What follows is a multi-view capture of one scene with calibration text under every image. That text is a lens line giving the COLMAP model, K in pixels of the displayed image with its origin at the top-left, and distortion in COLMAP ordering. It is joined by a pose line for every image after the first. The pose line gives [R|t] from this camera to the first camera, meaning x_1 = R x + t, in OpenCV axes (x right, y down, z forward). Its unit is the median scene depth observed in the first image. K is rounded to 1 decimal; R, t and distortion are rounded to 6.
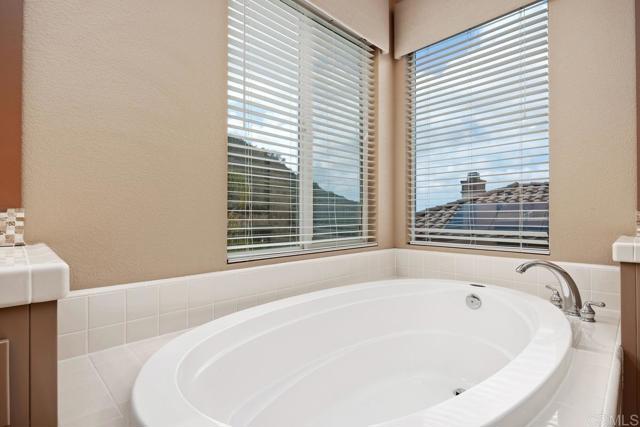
lens RADIAL K [[313.3, 0, 321.3], [0, 313.3, 210.3], [0, 0, 1]] dist [0.001581, 0.000295]
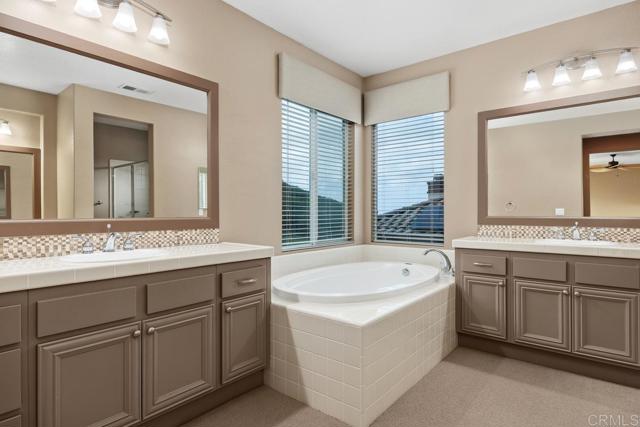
lens RADIAL K [[343.6, 0, 322.1], [0, 343.6, 212.1], [0, 0, 1]] dist [0.001688, -0.003222]
pose [[0.994399, -0.000104, 0.105694, -0.175920], [-0.001476, 0.999888, 0.014868, -0.074985], [-0.105684, -0.014940, 0.994288, -0.769245]]
